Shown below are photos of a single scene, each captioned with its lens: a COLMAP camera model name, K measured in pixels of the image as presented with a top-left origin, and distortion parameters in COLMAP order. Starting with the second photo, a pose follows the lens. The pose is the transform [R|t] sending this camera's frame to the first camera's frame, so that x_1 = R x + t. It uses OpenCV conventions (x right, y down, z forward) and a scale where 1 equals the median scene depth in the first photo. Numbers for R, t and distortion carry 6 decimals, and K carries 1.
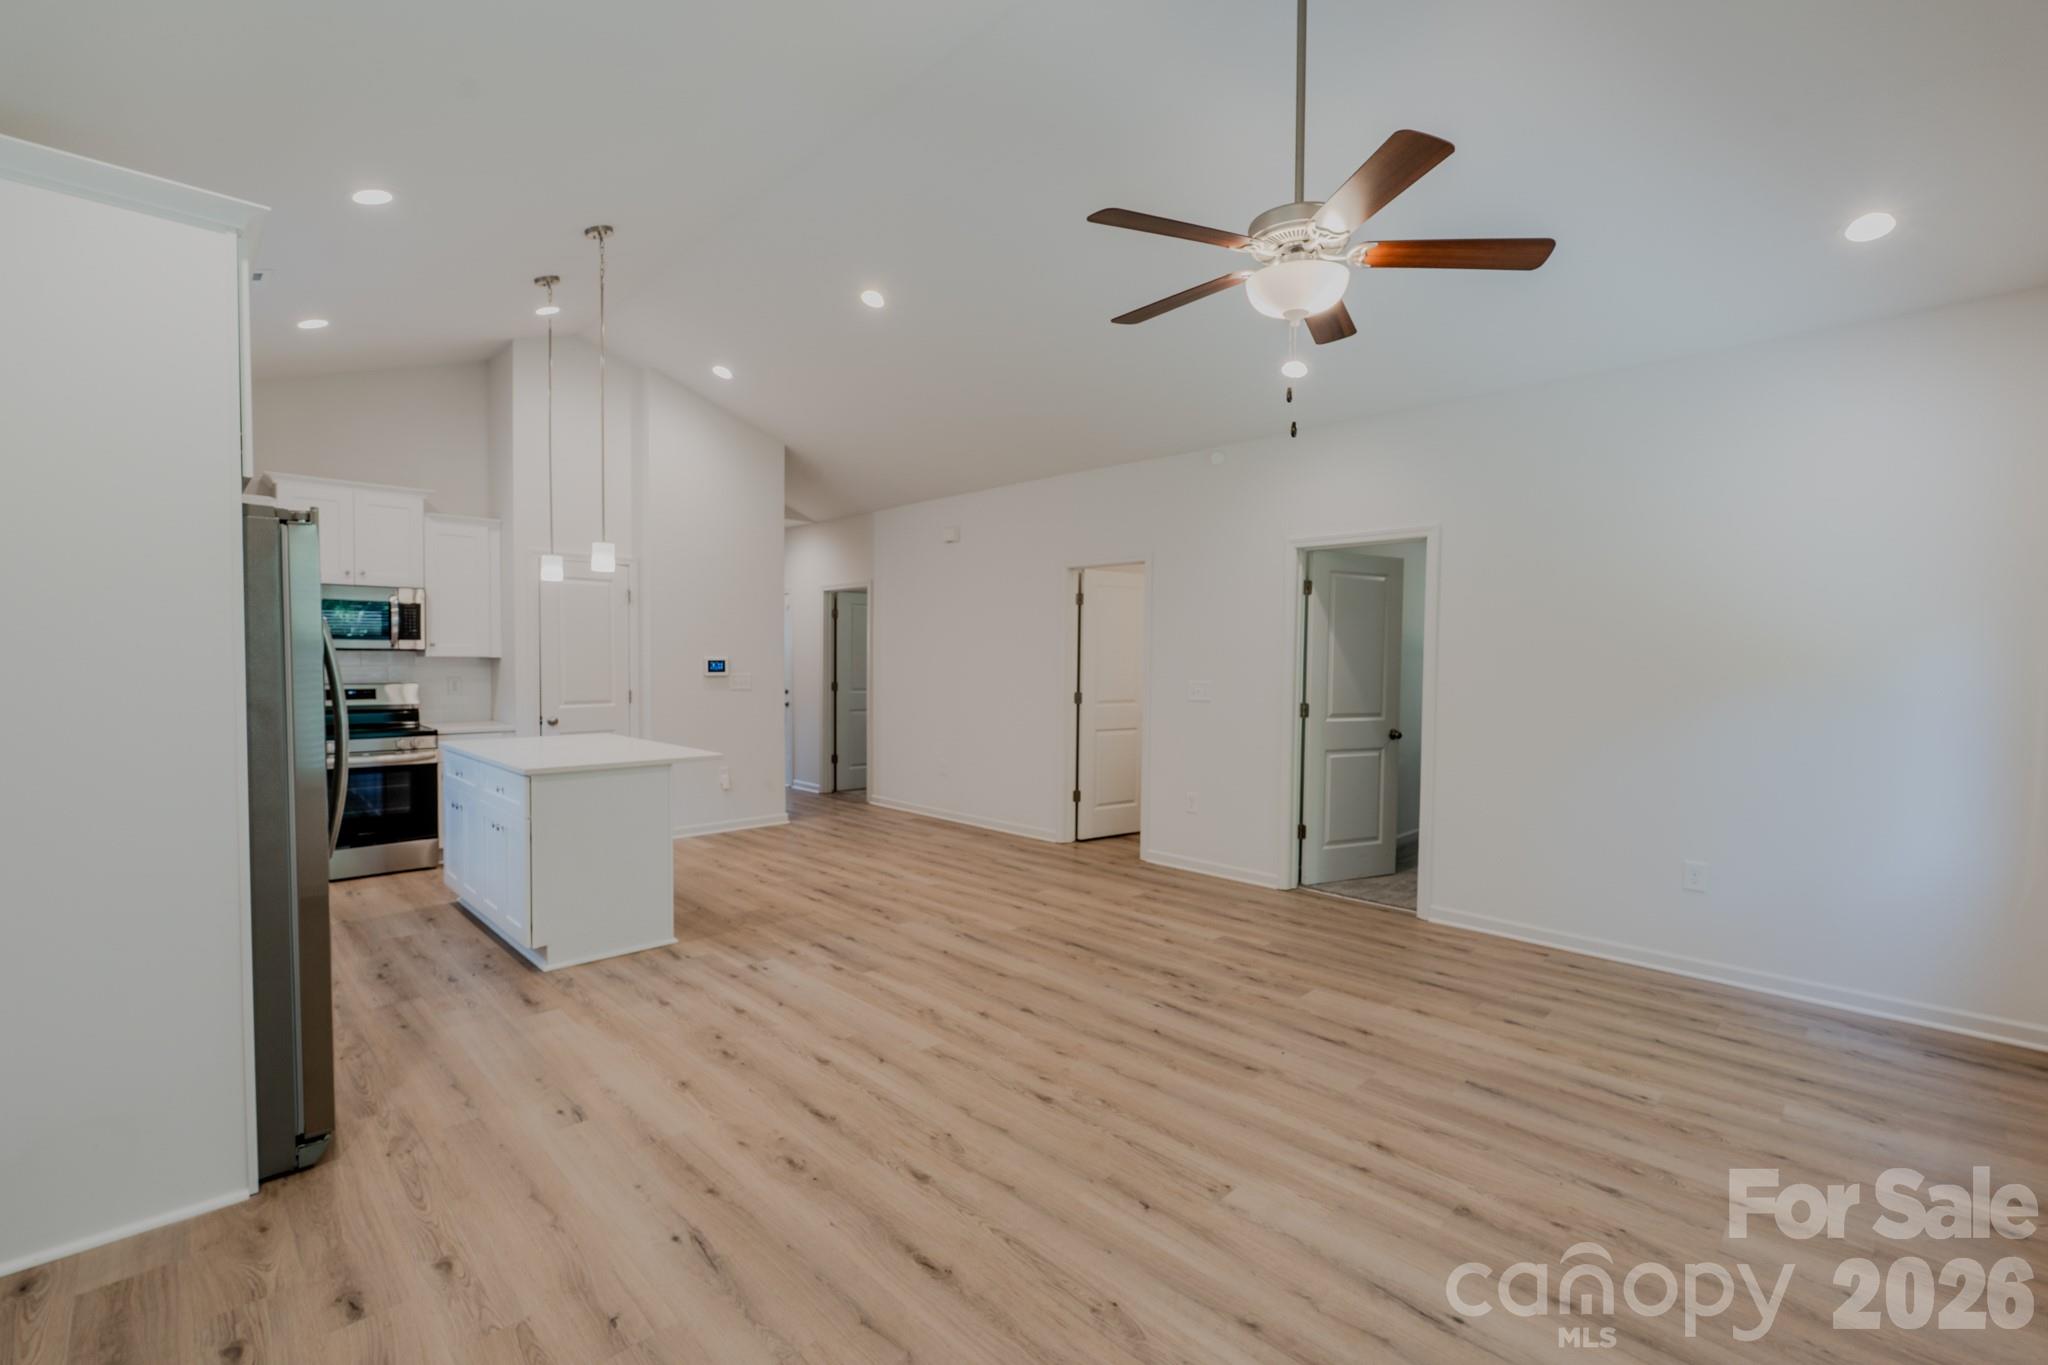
lens RADIAL K [[887.1, 0, 1025.6], [0, 887.1, 680.2], [0, 0, 1]] dist [-0.007512, 0.001065]
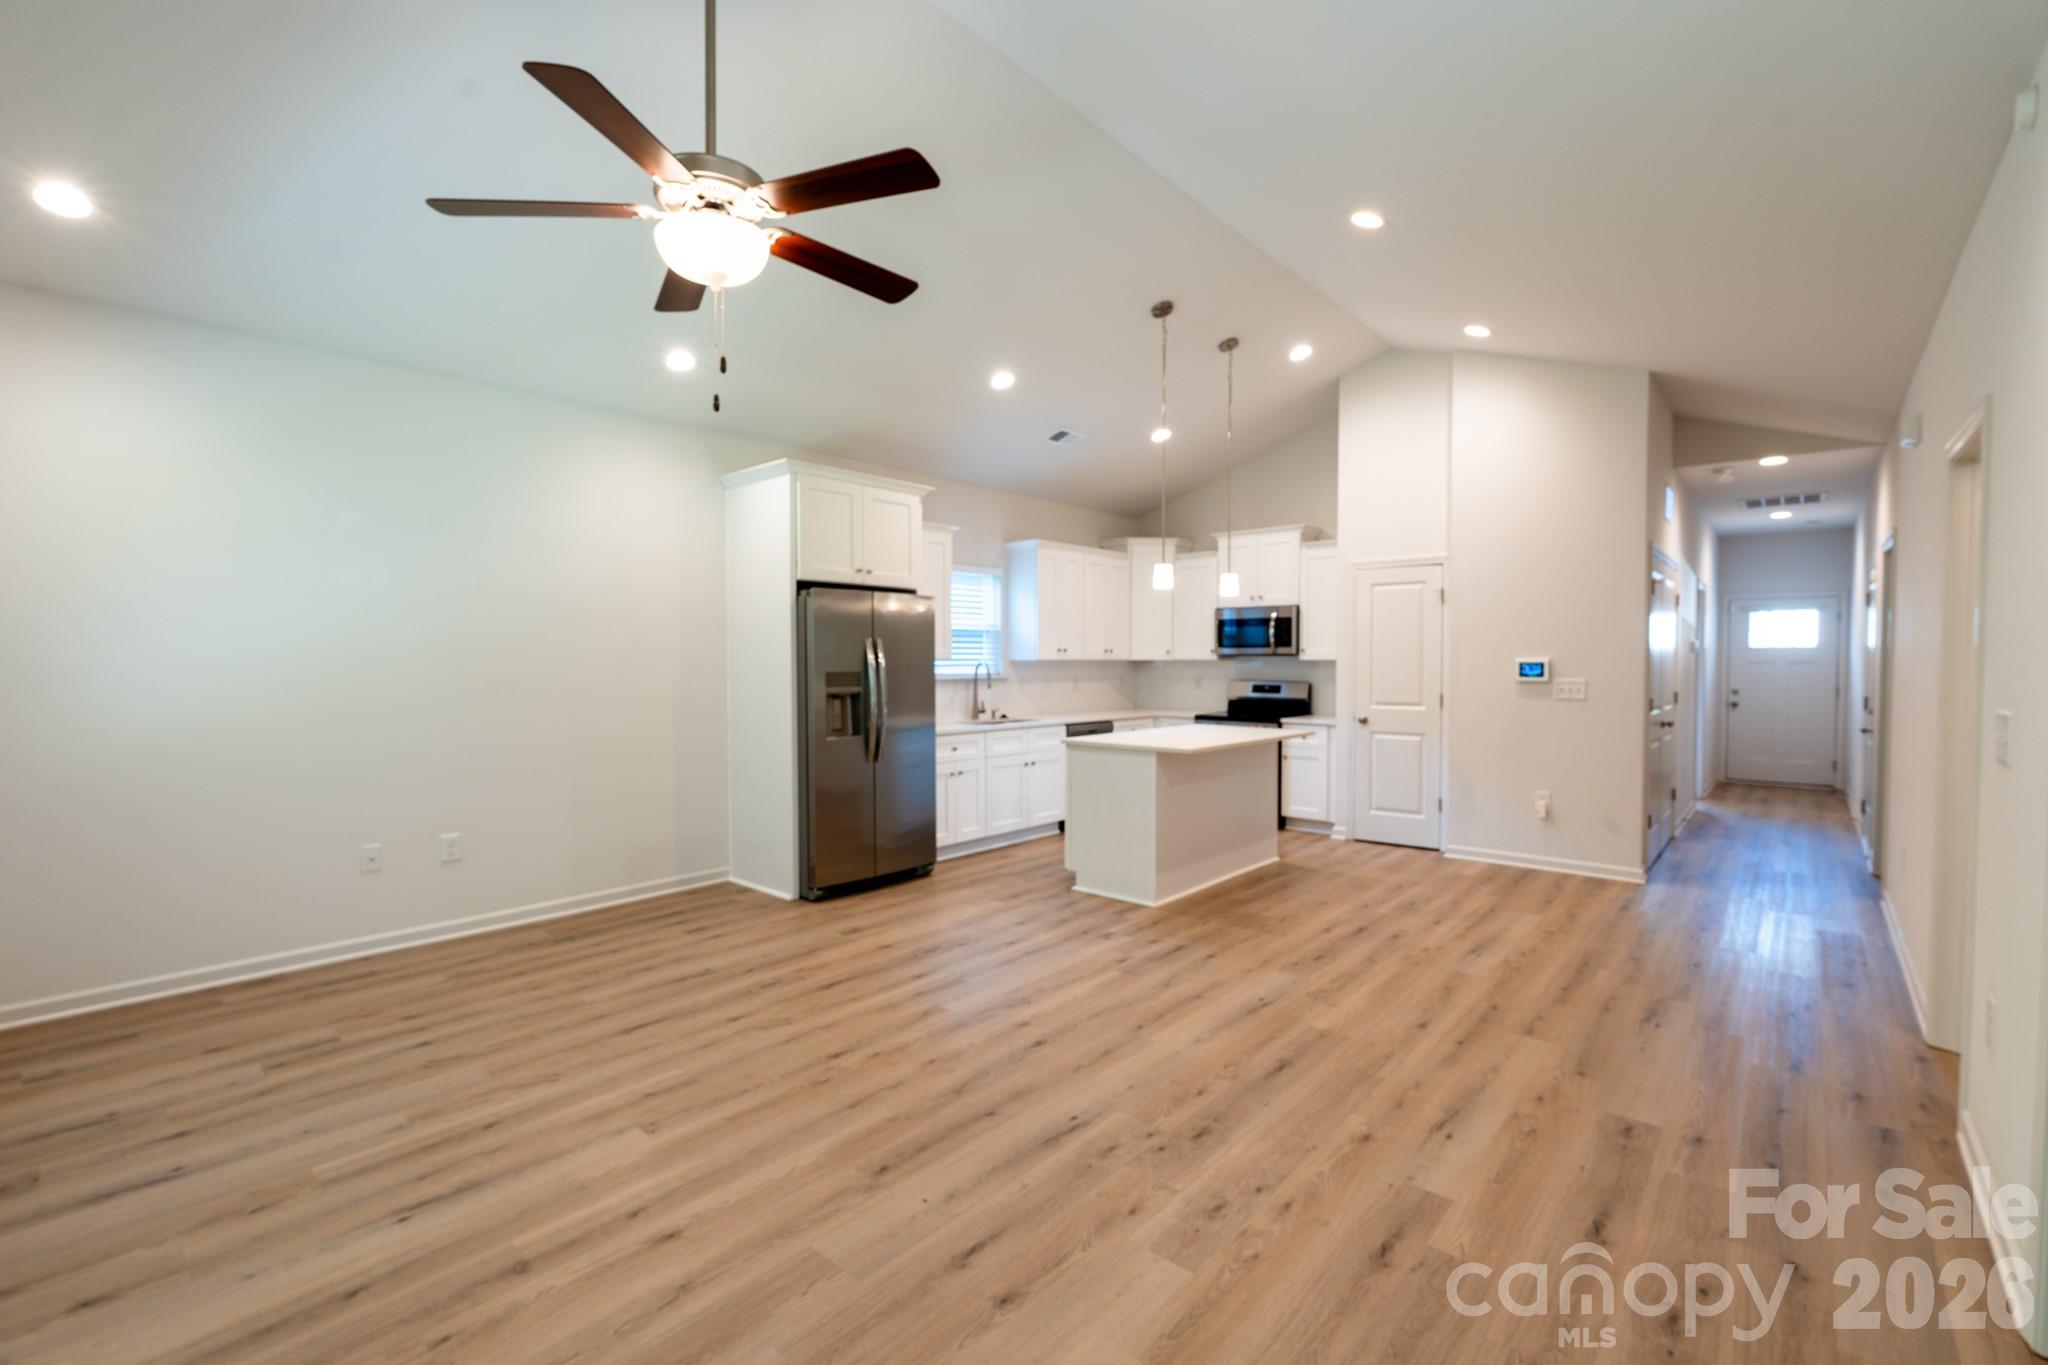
lens RADIAL K [[887.1, 0, 1026.5], [0, 887.1, 681.4], [0, 0, 1]] dist [-0.007512, 0.001065]
pose [[0.069831, 0.017470, -0.997406, 0.644508], [-0.023740, 0.999593, 0.015846, -0.009479], [0.997276, 0.022572, 0.070218, 0.654022]]
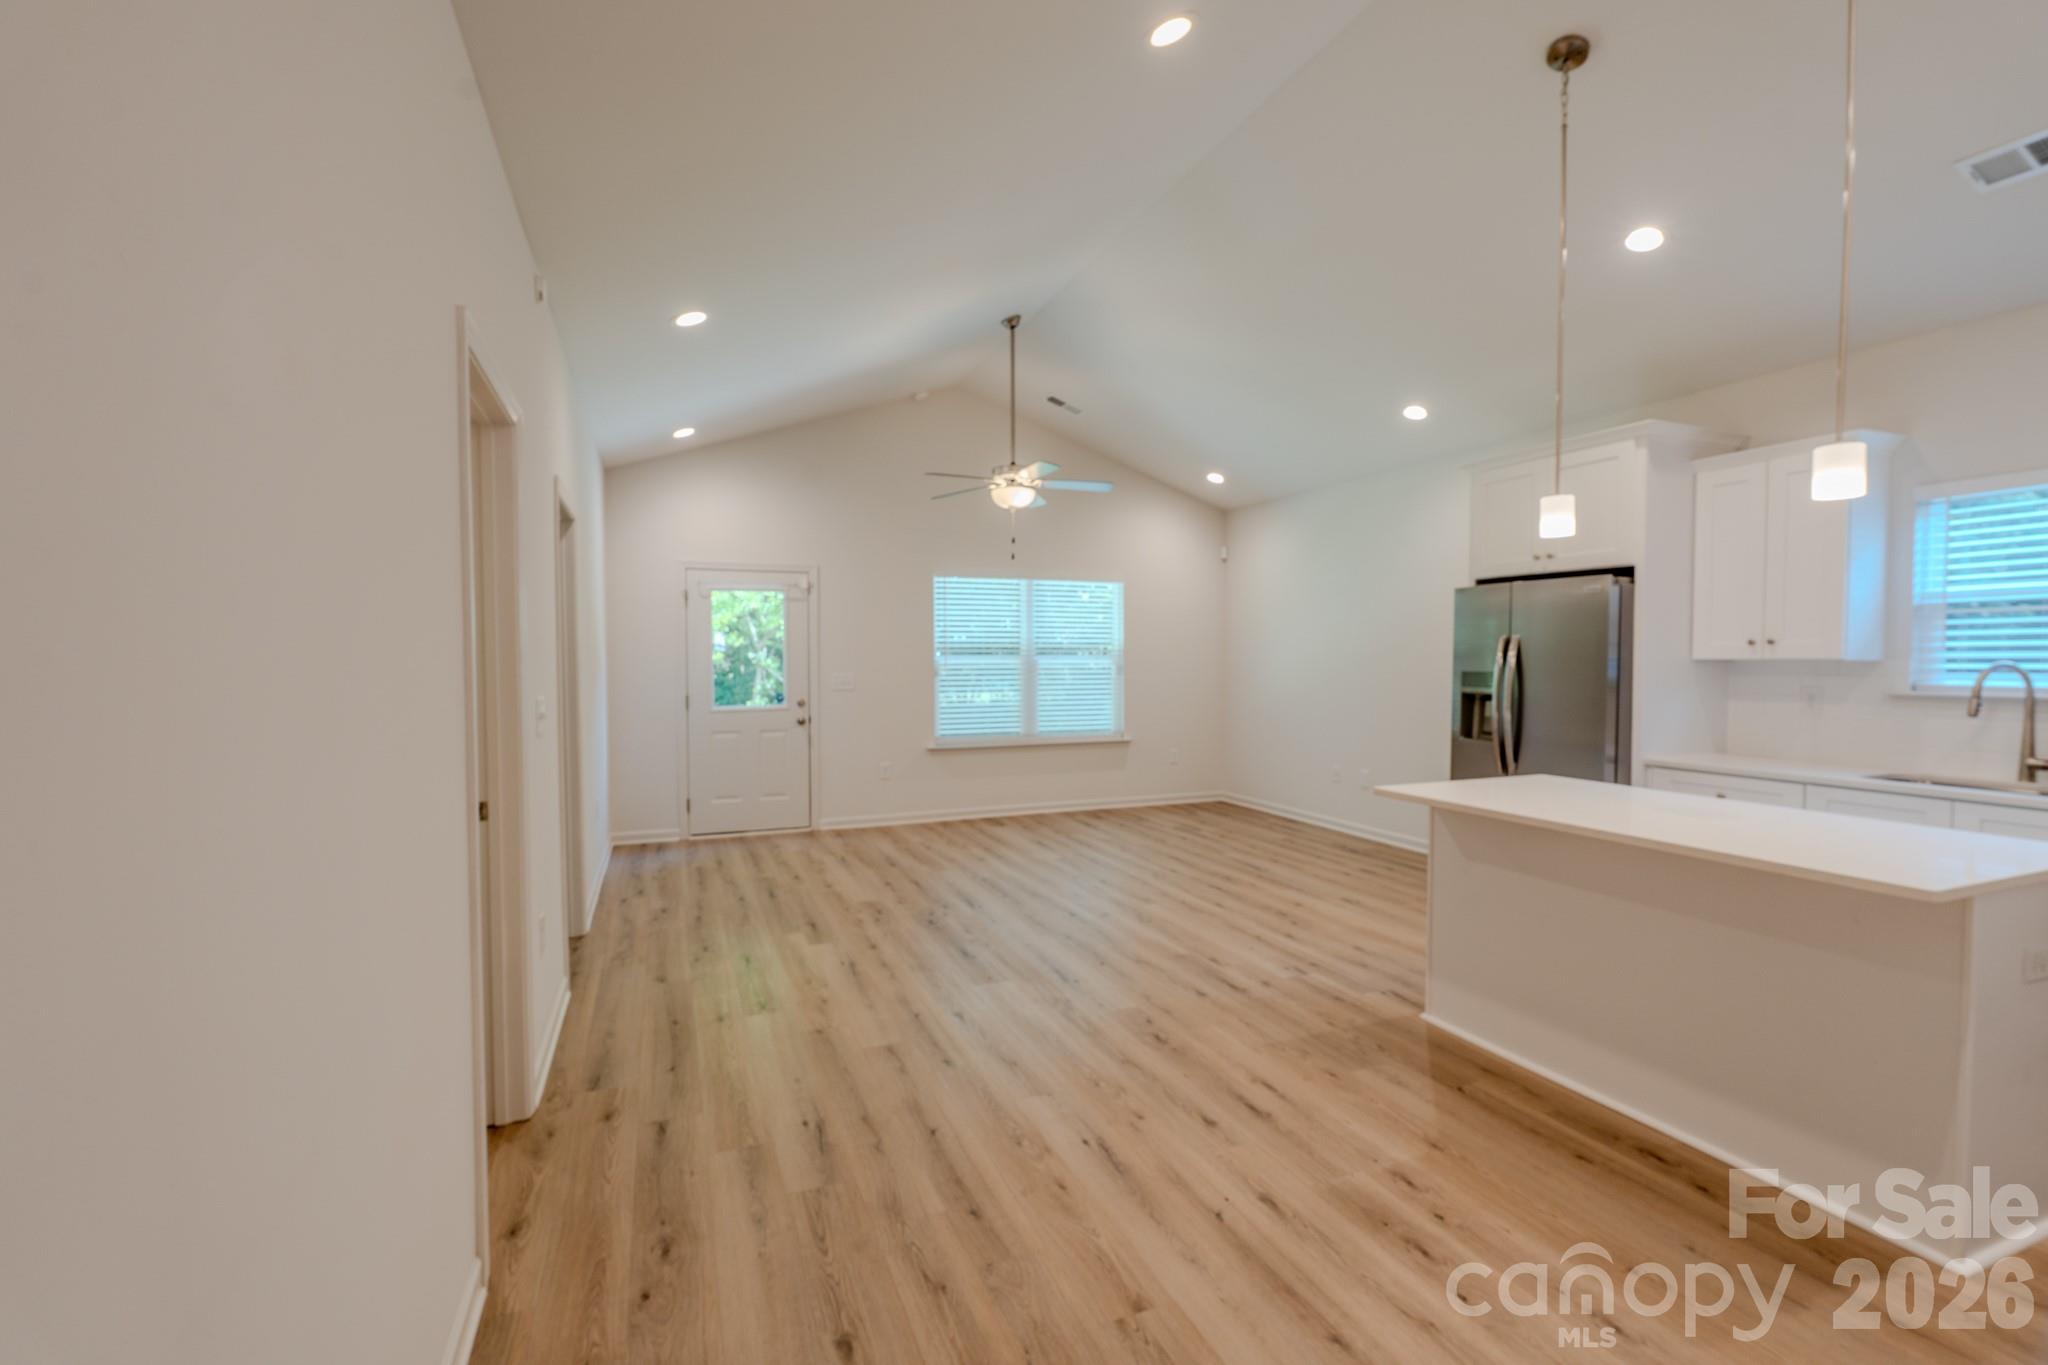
lens RADIAL K [[887.1, 0, 1023.7], [0, 887.1, 685.5], [0, 0, 1]] dist [-0.007512, 0.001065]
pose [[-0.922561, -0.020305, 0.385316, -0.320613], [0.001876, 0.998367, 0.057102, -0.041416], [-0.385846, 0.053403, -0.921016, 1.623436]]
